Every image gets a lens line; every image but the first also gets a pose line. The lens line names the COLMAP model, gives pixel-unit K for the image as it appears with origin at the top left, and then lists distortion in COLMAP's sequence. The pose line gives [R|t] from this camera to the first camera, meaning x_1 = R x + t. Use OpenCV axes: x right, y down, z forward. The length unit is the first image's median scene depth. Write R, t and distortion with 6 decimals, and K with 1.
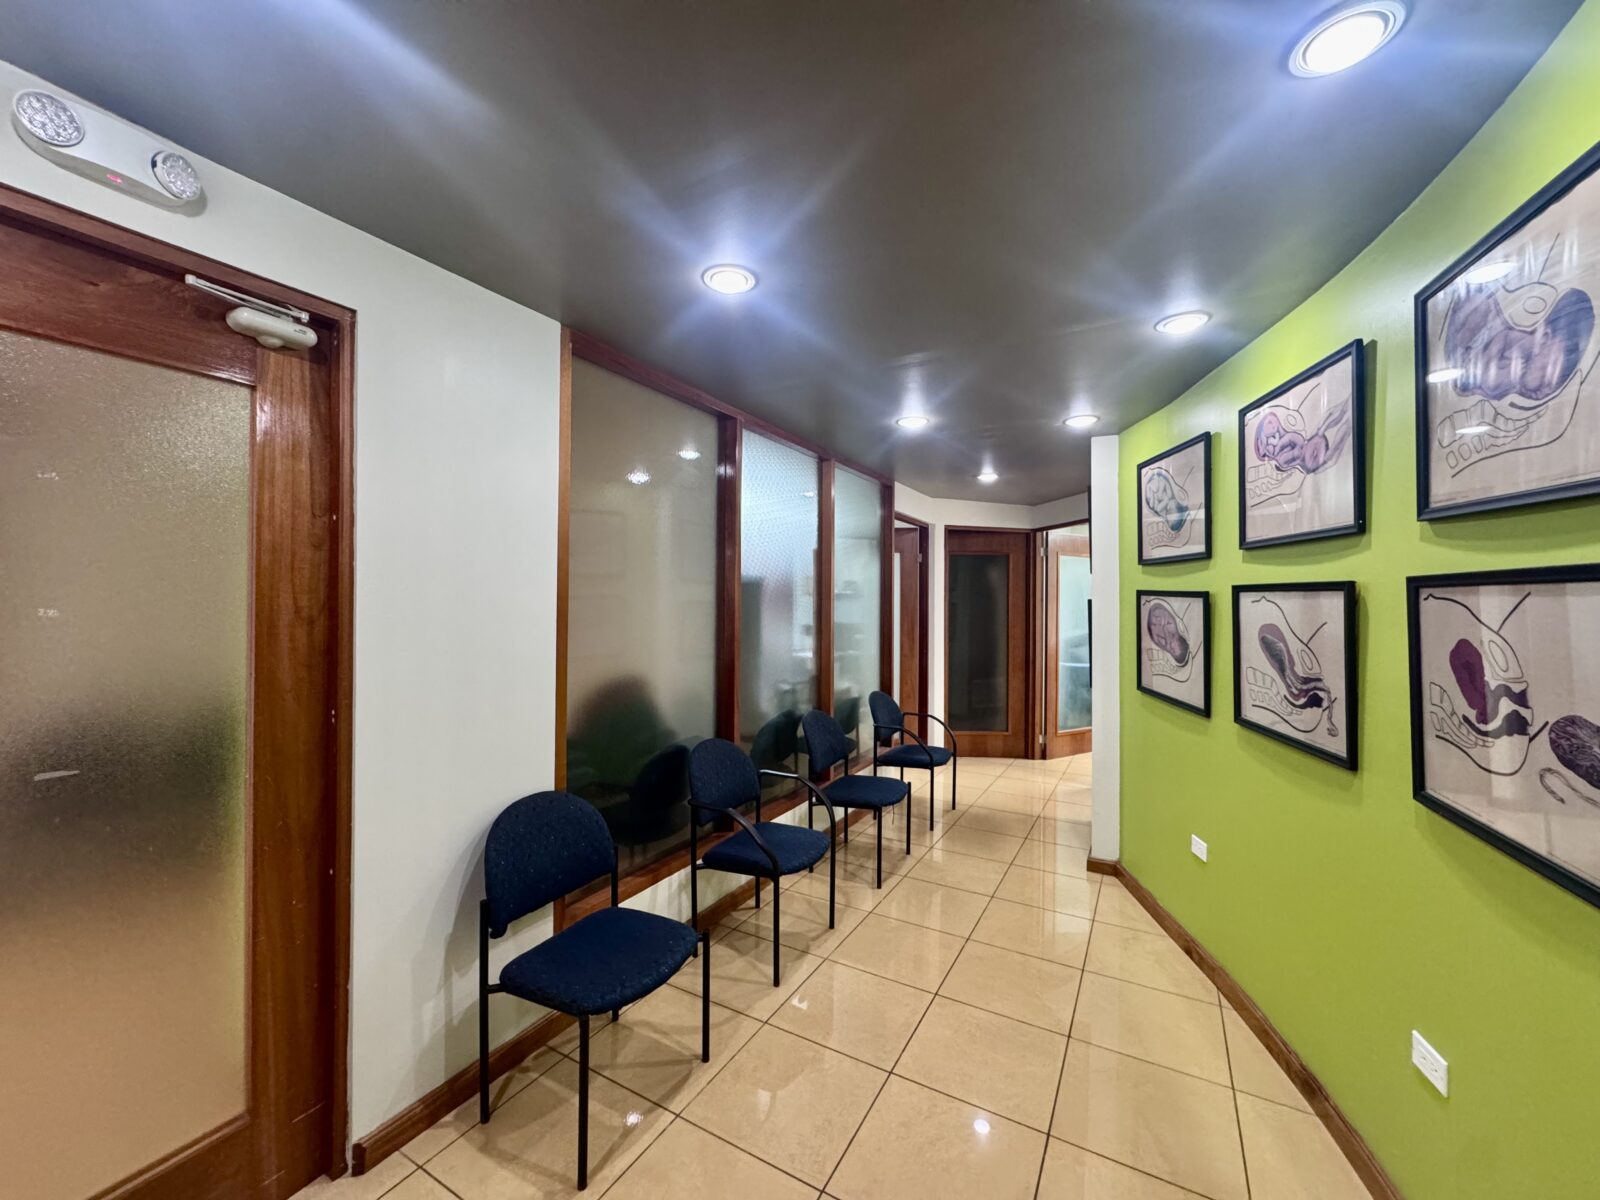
lens RADIAL K [[638.1, 0, 796.5], [0, 638.1, 598.0], [0, 0, 1]] dist [-0.001042, -0.000105]
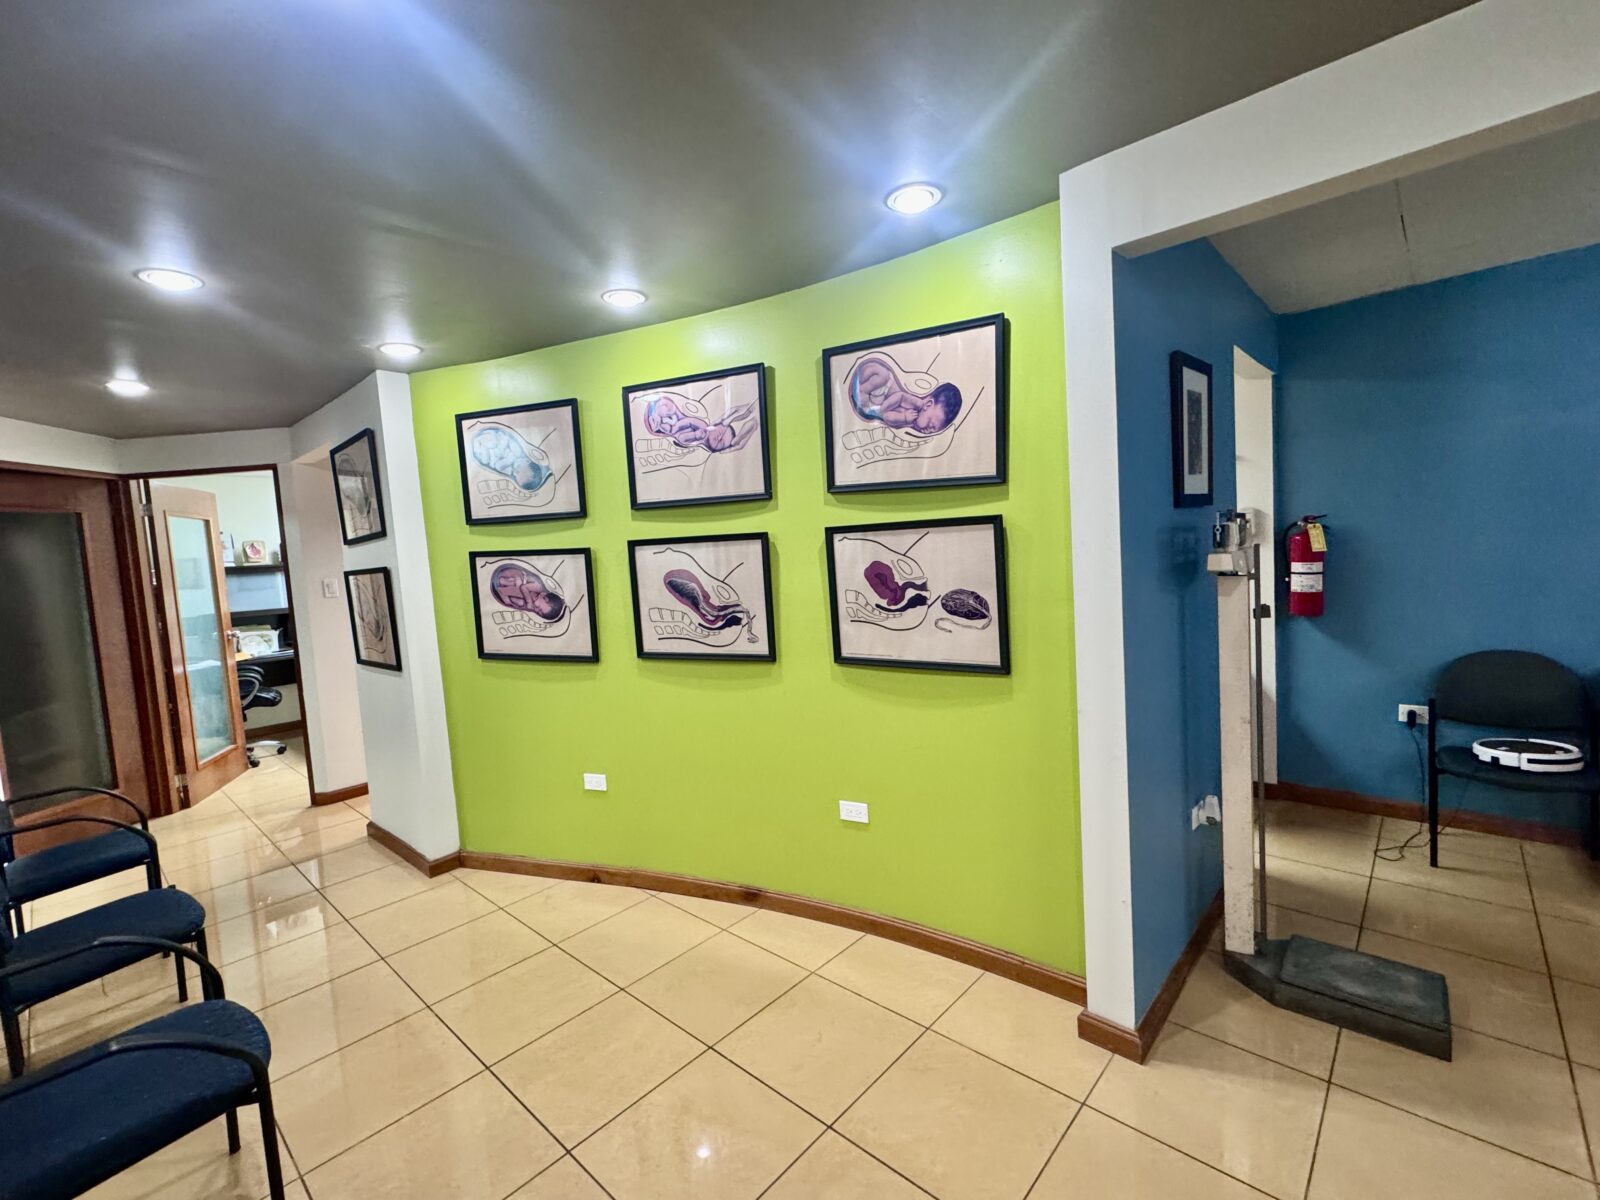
lens RADIAL K [[702.5, 0, 797.8], [0, 702.5, 596.7], [0, 0, 1]] dist [0.001097, -0.000039]
pose [[0.221377, -0.091061, 0.970928, -0.589081], [0.057308, 0.995125, 0.080264, -0.003825], [-0.973503, 0.037874, 0.225516, 0.503984]]
